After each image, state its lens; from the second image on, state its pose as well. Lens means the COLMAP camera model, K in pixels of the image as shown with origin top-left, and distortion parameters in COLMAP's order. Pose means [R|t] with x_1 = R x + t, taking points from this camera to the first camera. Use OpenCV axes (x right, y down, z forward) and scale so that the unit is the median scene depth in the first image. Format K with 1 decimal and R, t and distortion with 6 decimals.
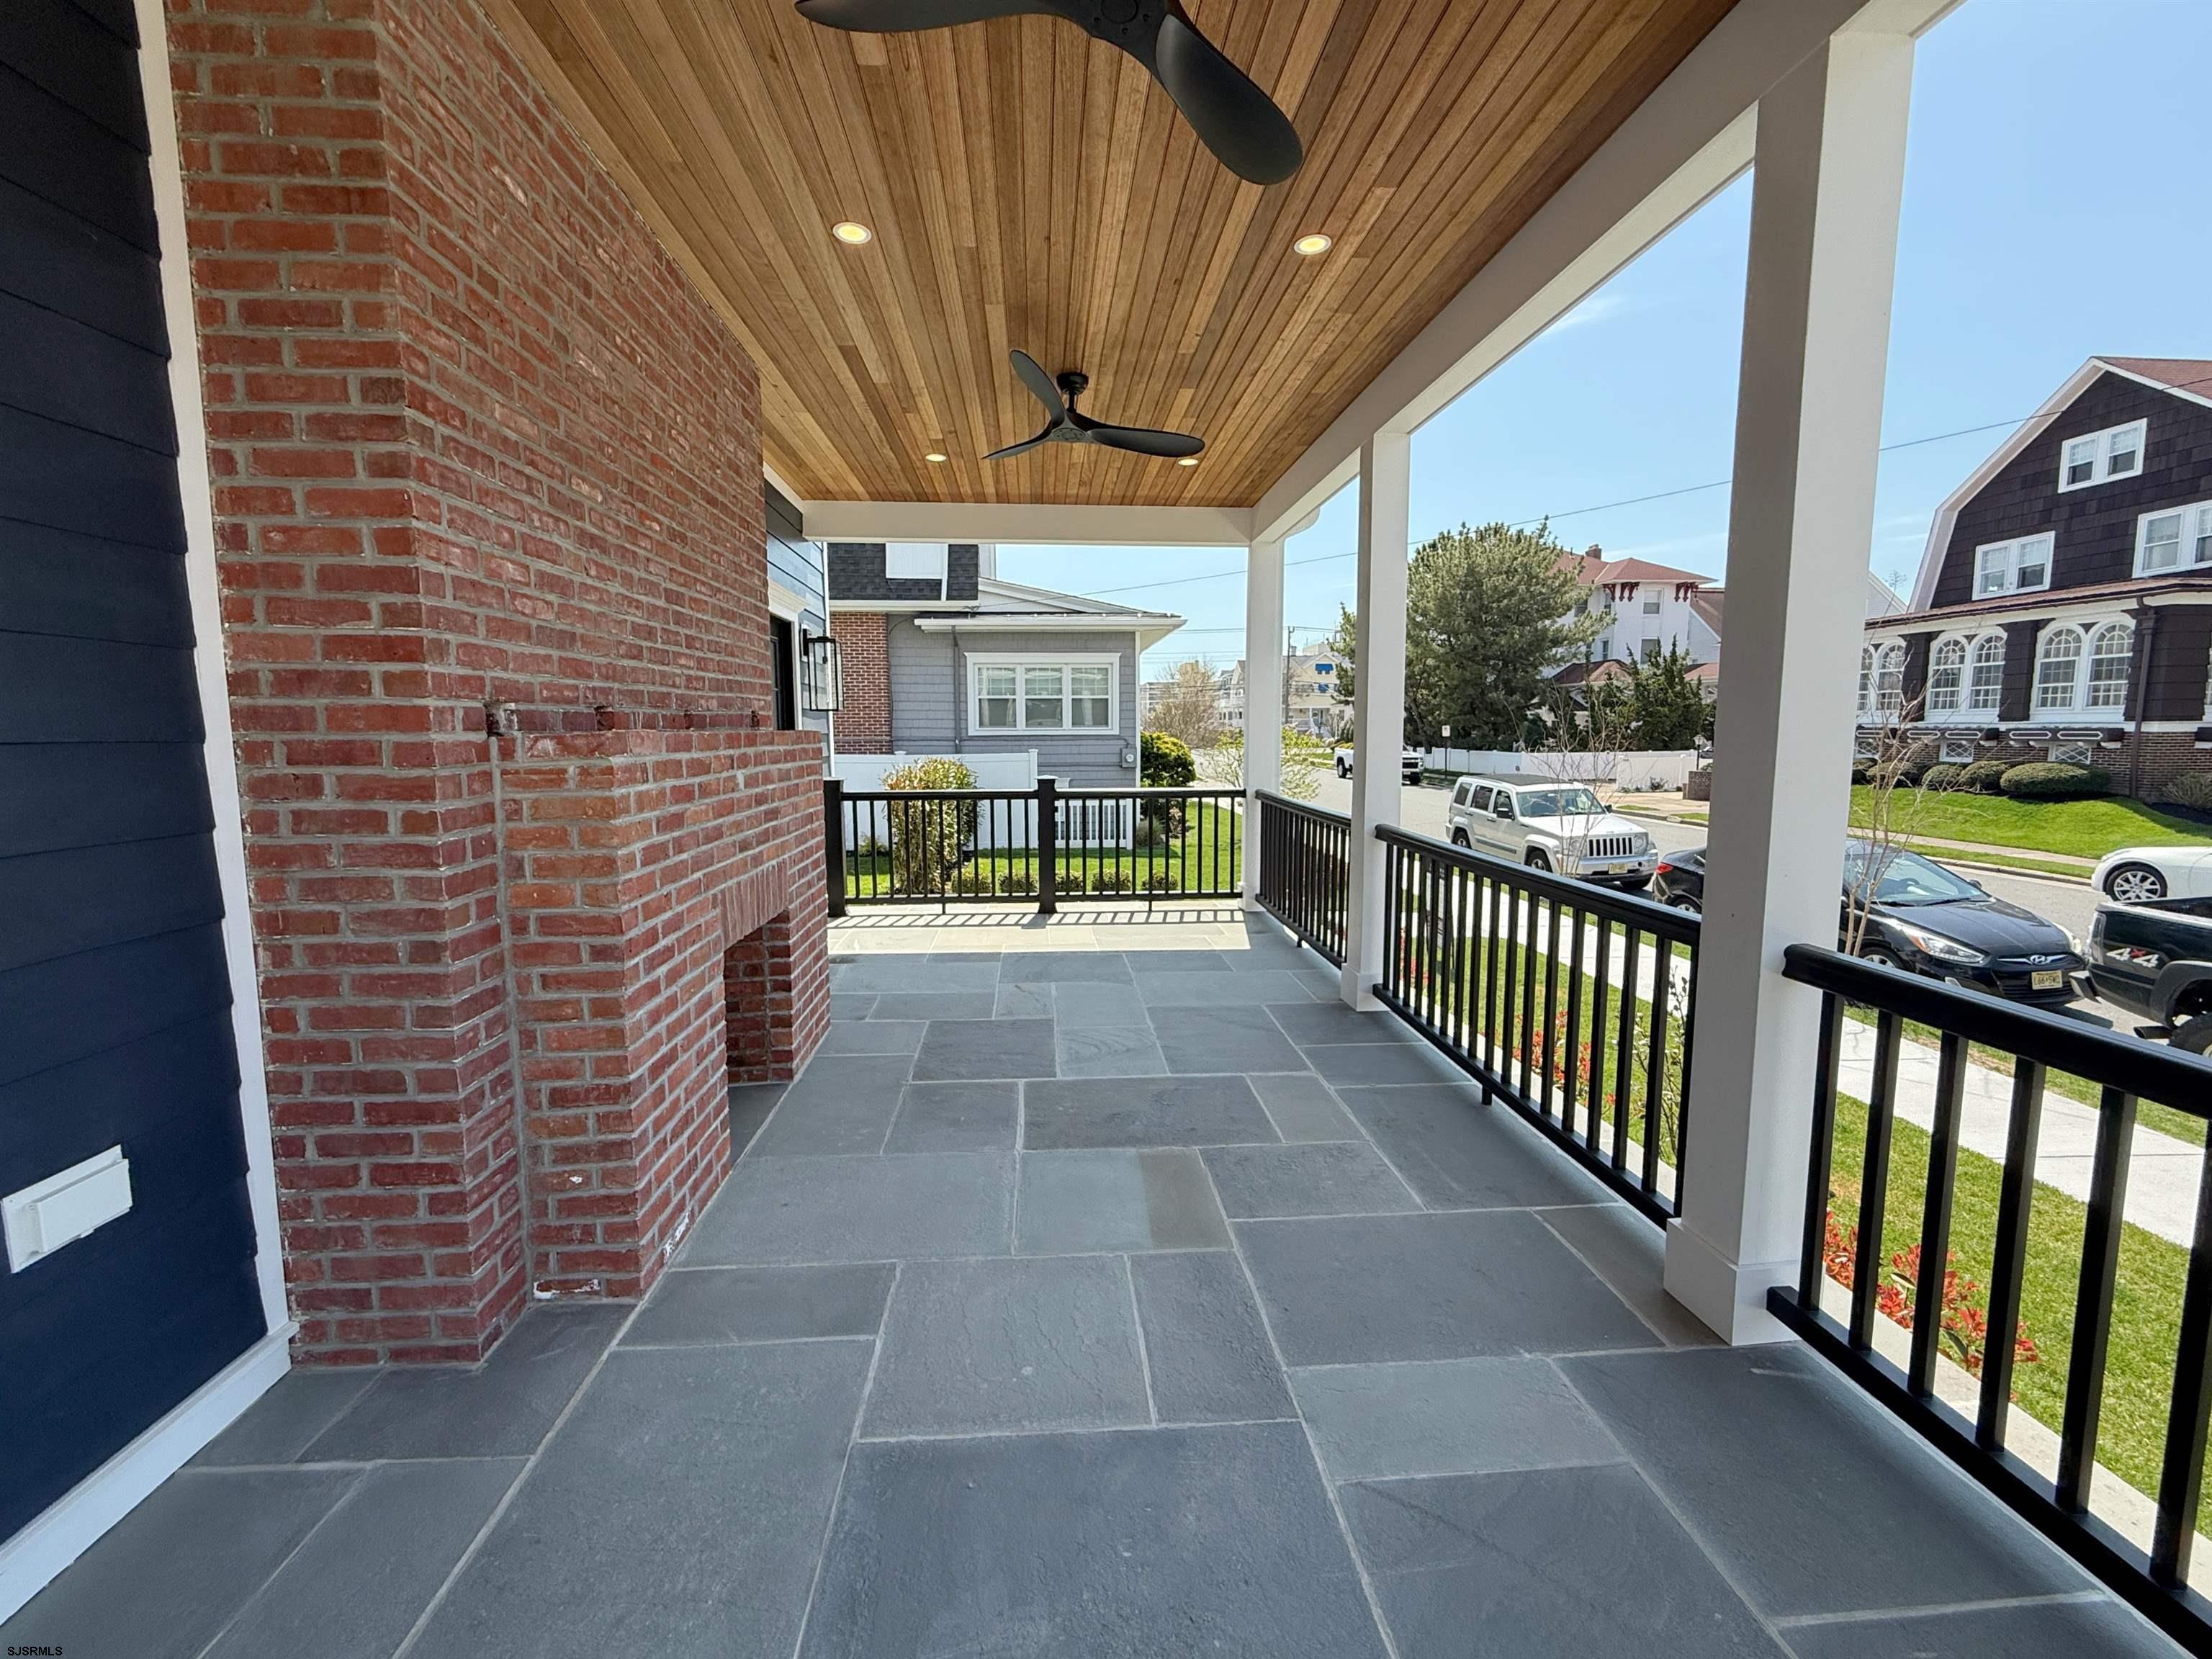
lens RADIAL K [[890.6, 0, 1097.0], [0, 890.6, 827.9], [0, 0, 1]] dist [0.000294, 0.000538]
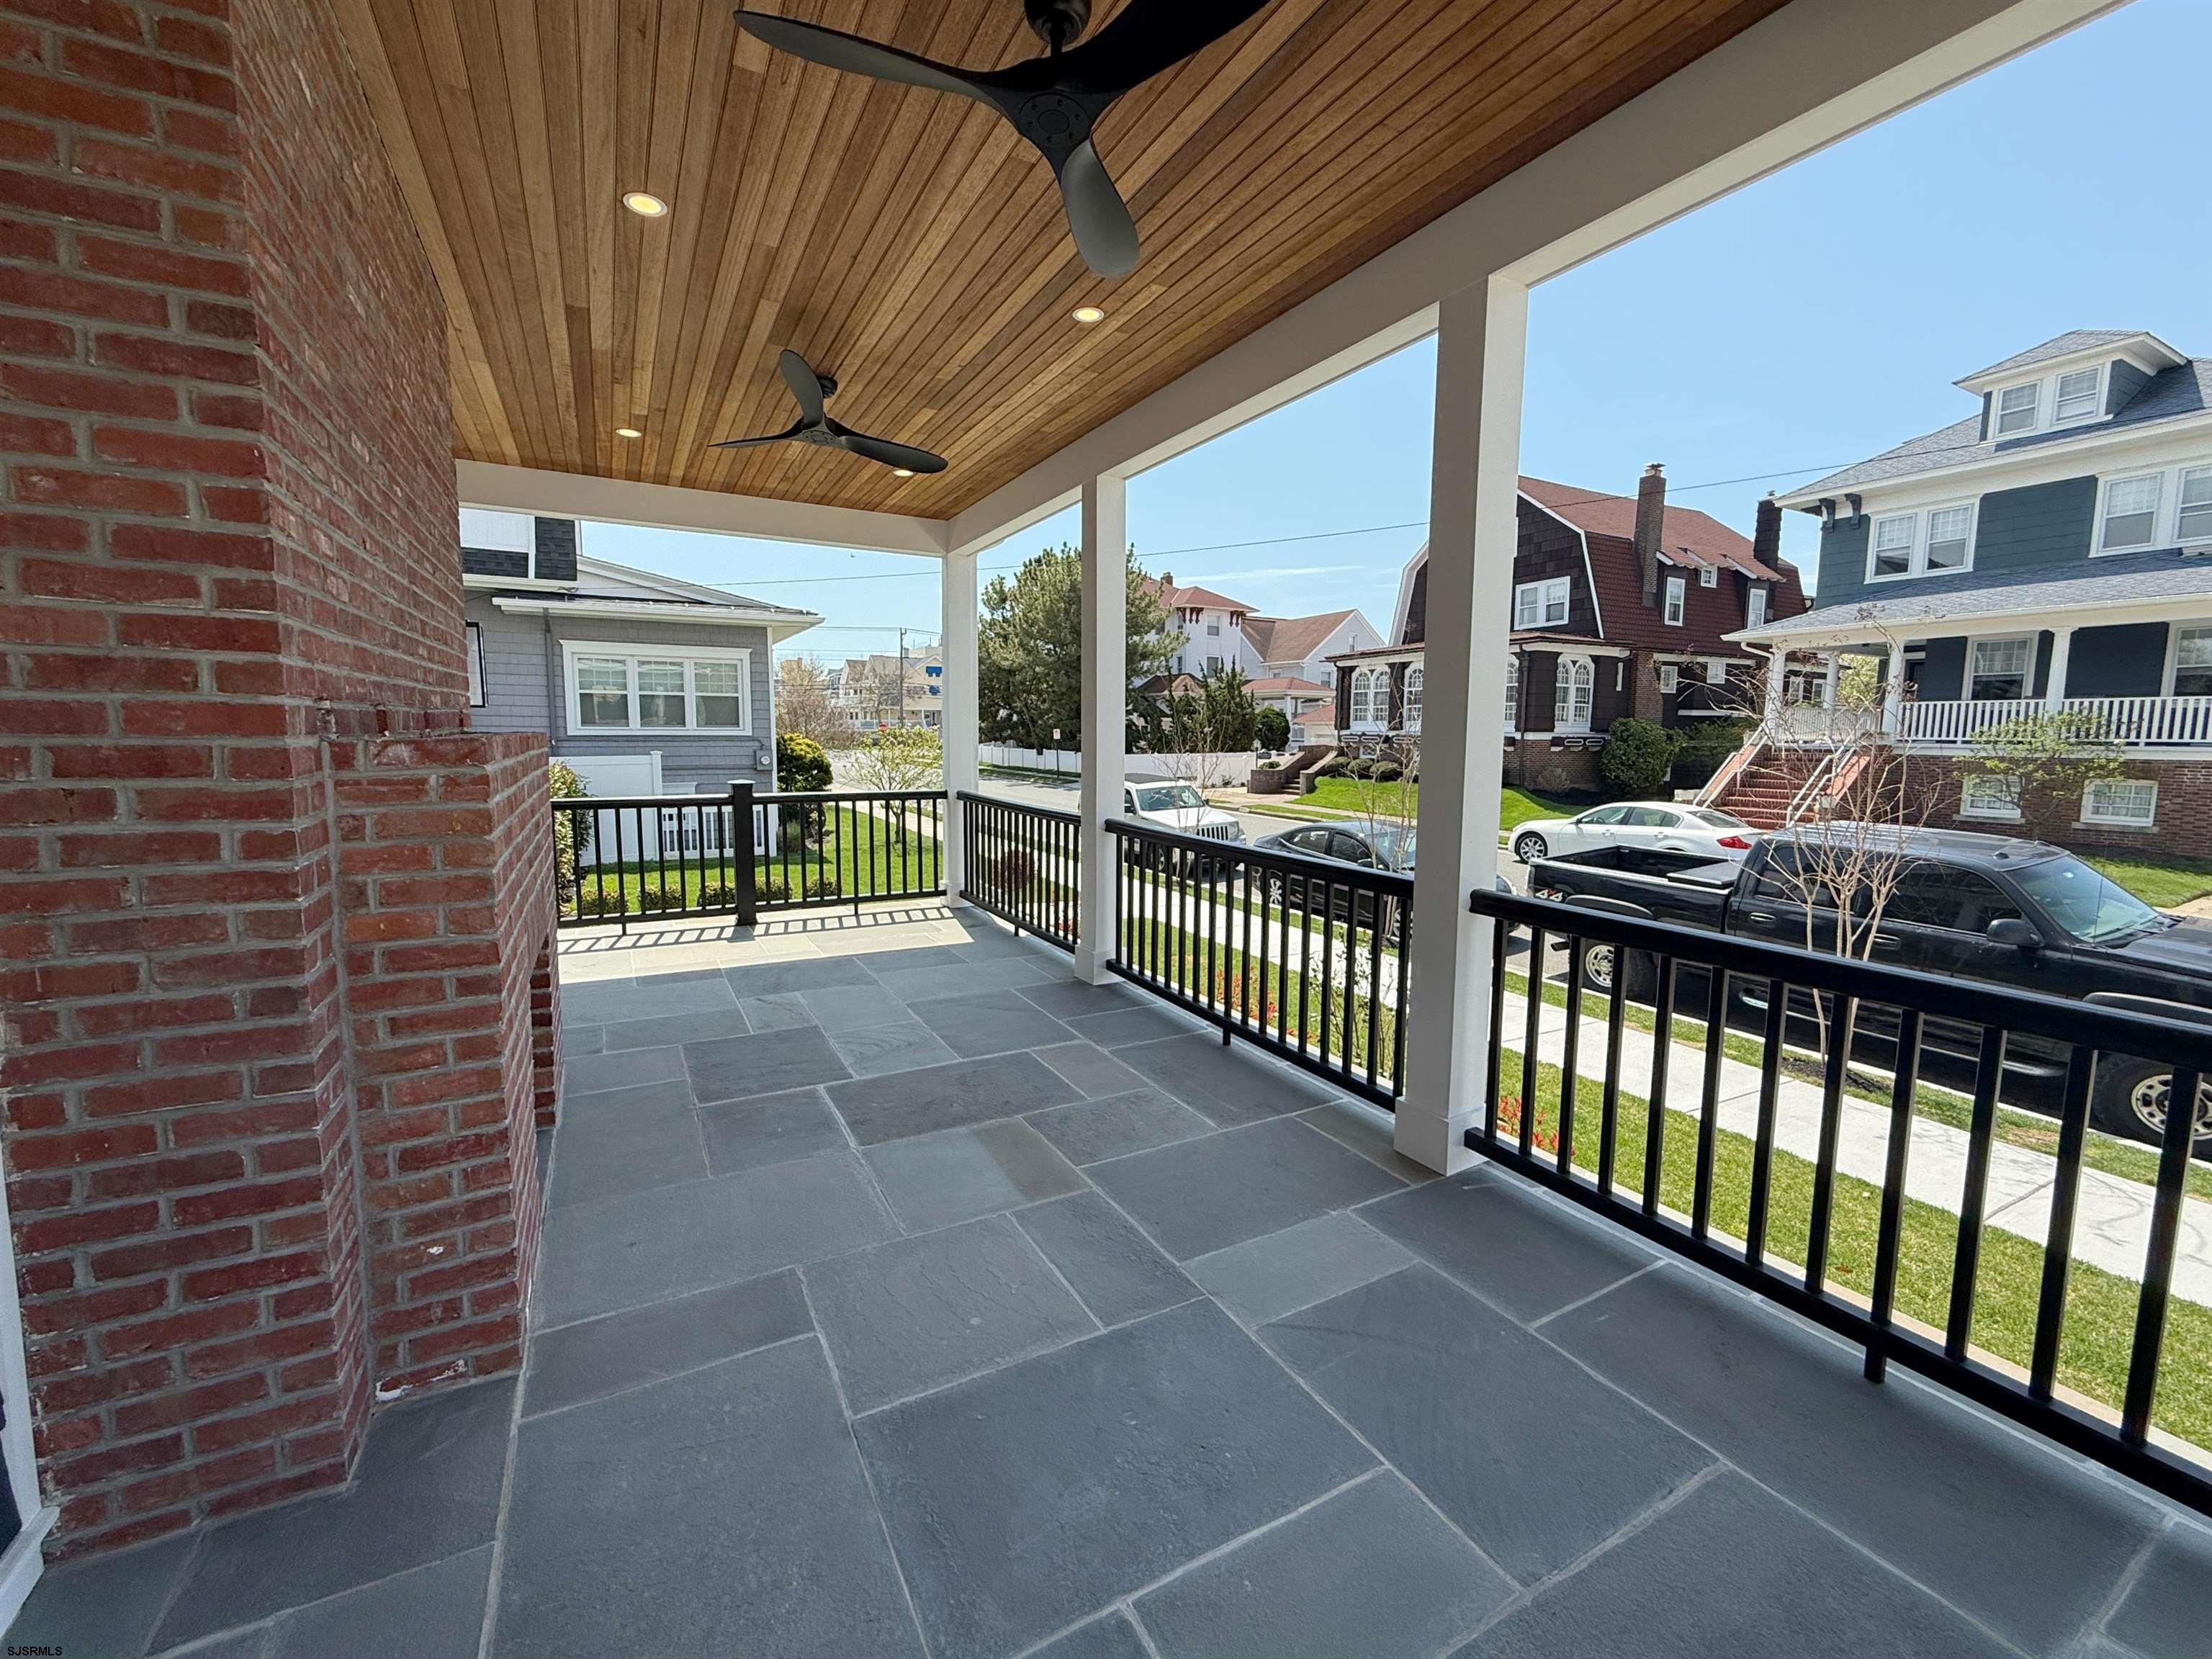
lens RADIAL K [[890.6, 0, 1097.0], [0, 890.6, 827.9], [0, 0, 1]] dist [0.000294, 0.000538]
pose [[0.910689, -0.034514, 0.411647, -0.338150], [0.035221, 0.999362, 0.005870, 0.000158], [-0.411588, 0.009153, 0.911324, -0.062272]]
